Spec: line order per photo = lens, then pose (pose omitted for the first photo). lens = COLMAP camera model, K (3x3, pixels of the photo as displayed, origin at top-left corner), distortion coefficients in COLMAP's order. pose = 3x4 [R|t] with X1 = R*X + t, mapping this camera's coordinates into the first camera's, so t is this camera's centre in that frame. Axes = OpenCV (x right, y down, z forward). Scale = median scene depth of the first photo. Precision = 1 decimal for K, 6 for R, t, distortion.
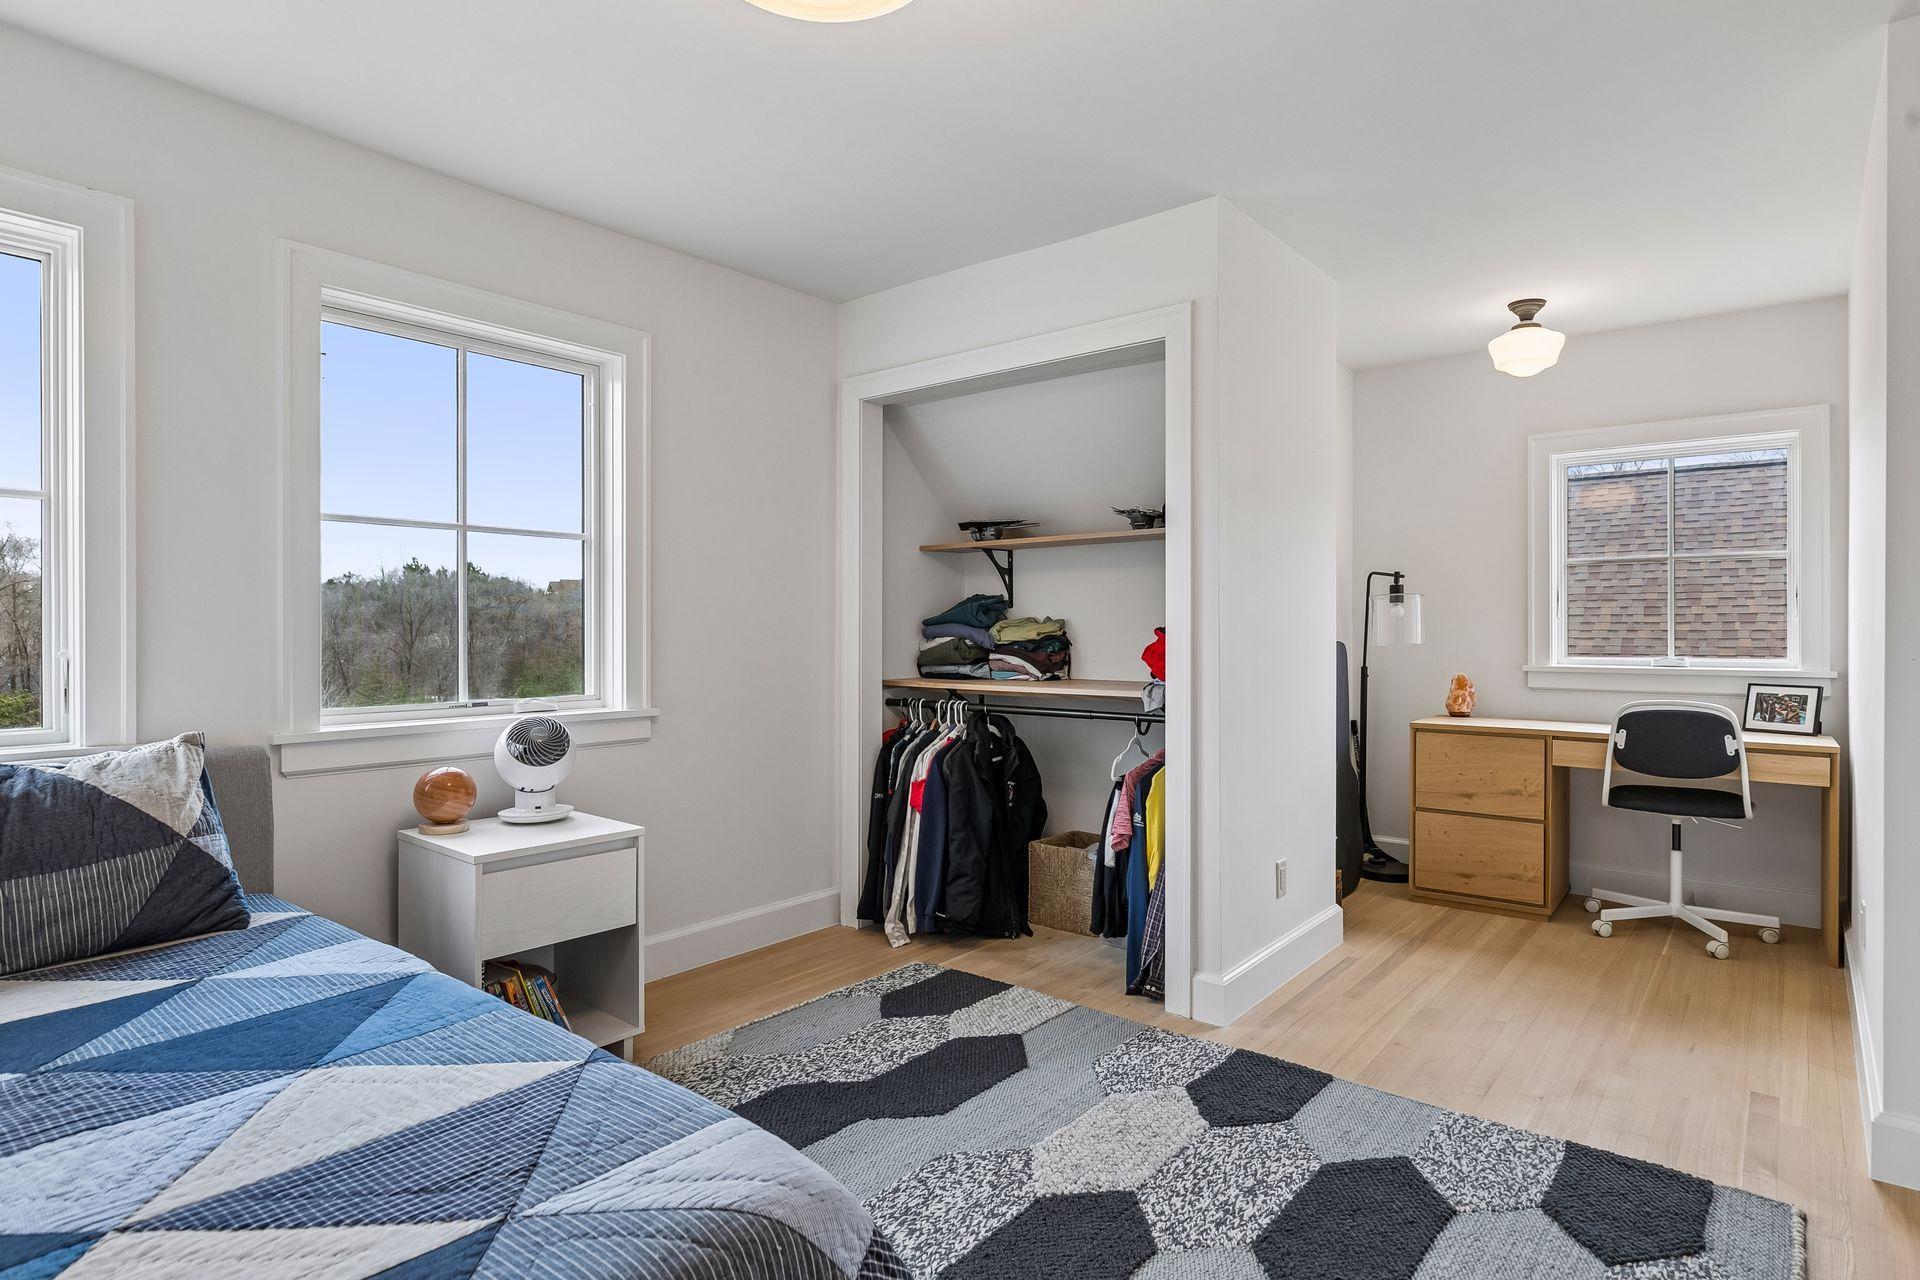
lens RADIAL K [[1034.2, 0, 975.2], [0, 1034.2, 635.9], [0, 0, 1]] dist [-0.013991, -0.000586]
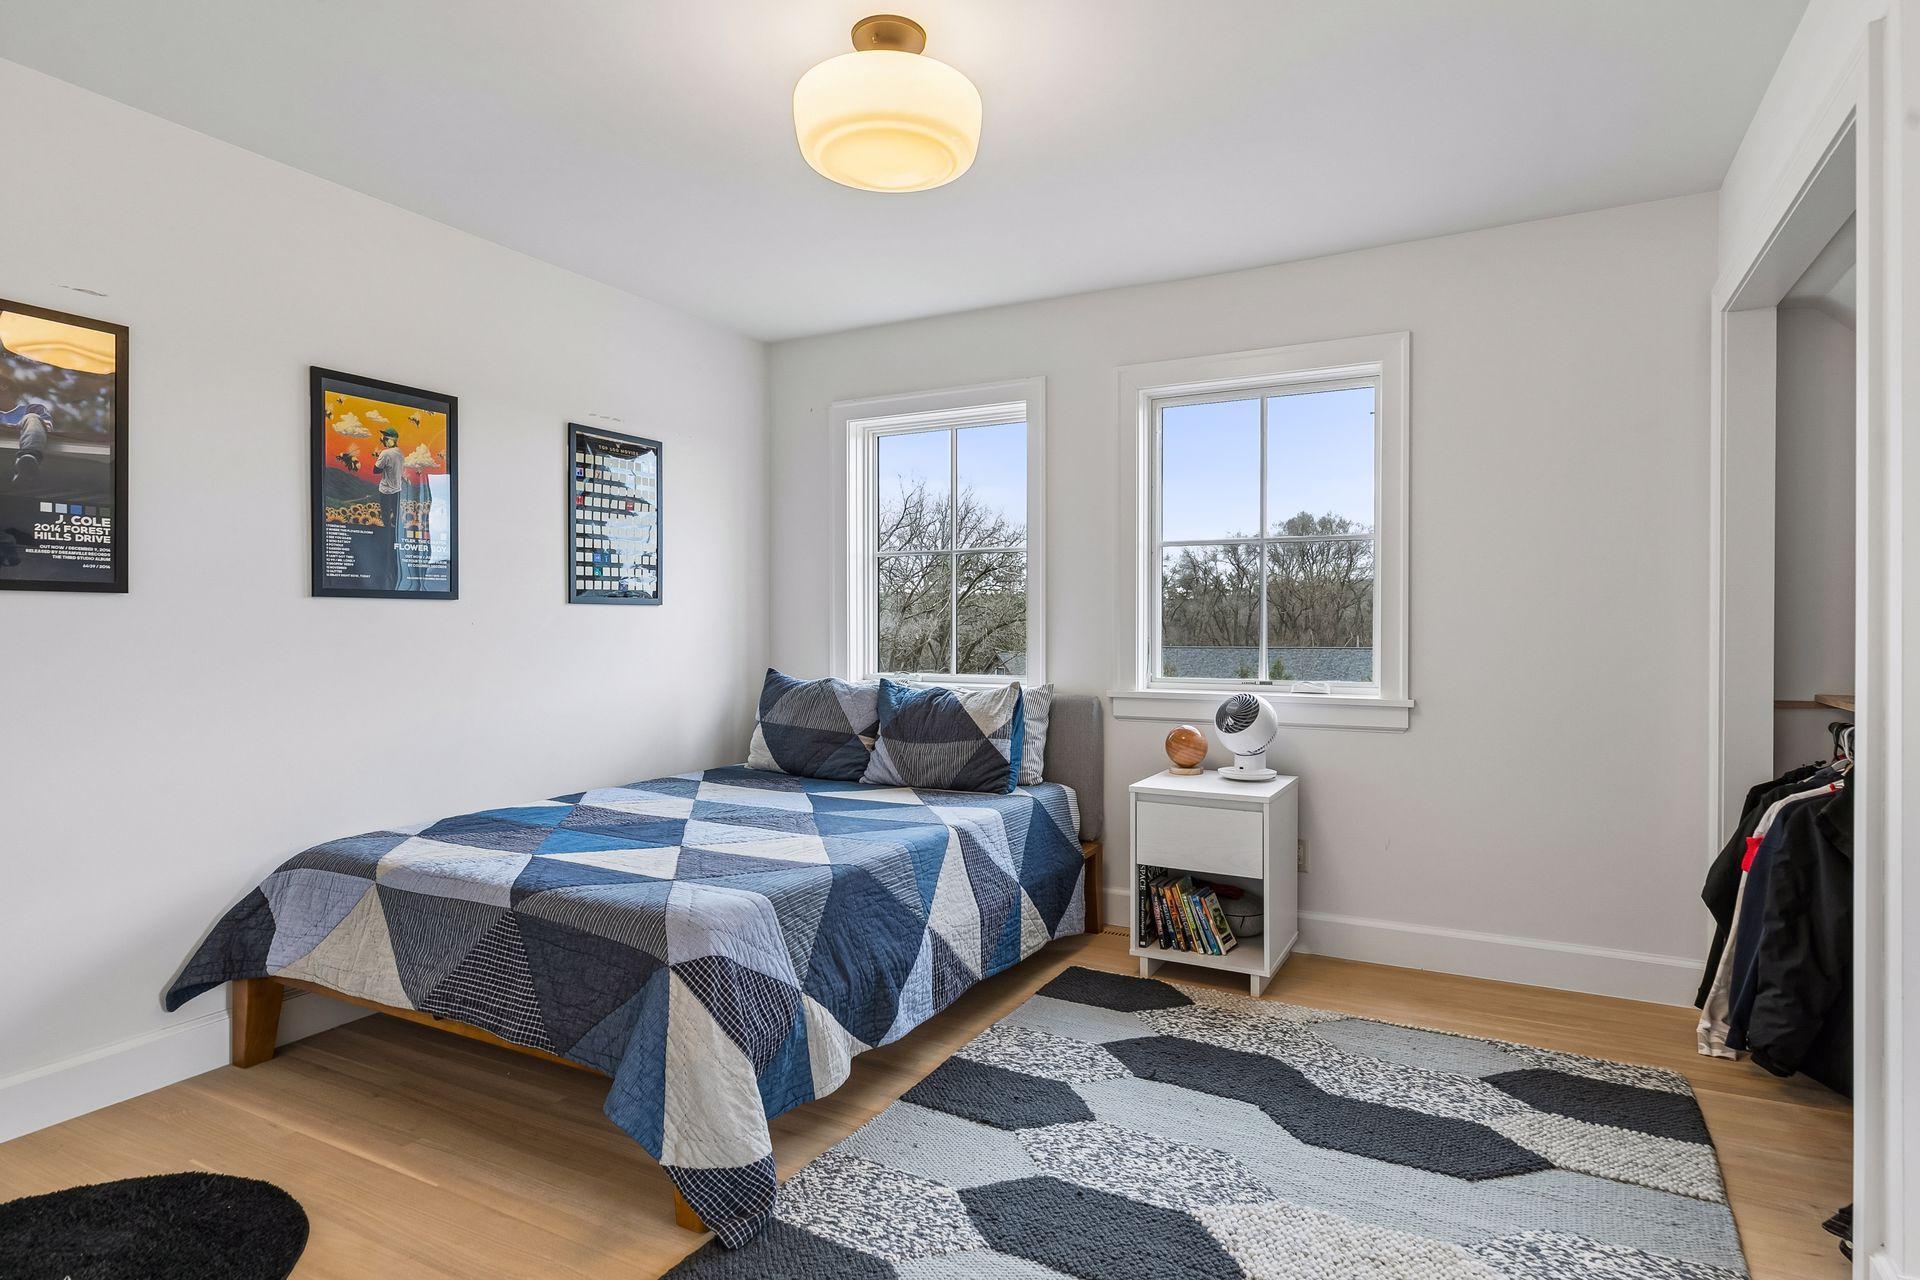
lens RADIAL K [[1034.2, 0, 972.9], [0, 1034.2, 633.4], [0, 0, 1]] dist [-0.013991, -0.000586]
pose [[0.165519, 0.008717, -0.986168, 0.745352], [-0.005789, 0.999952, 0.007868, -0.000632], [0.986190, 0.004407, 0.165562, 0.493366]]
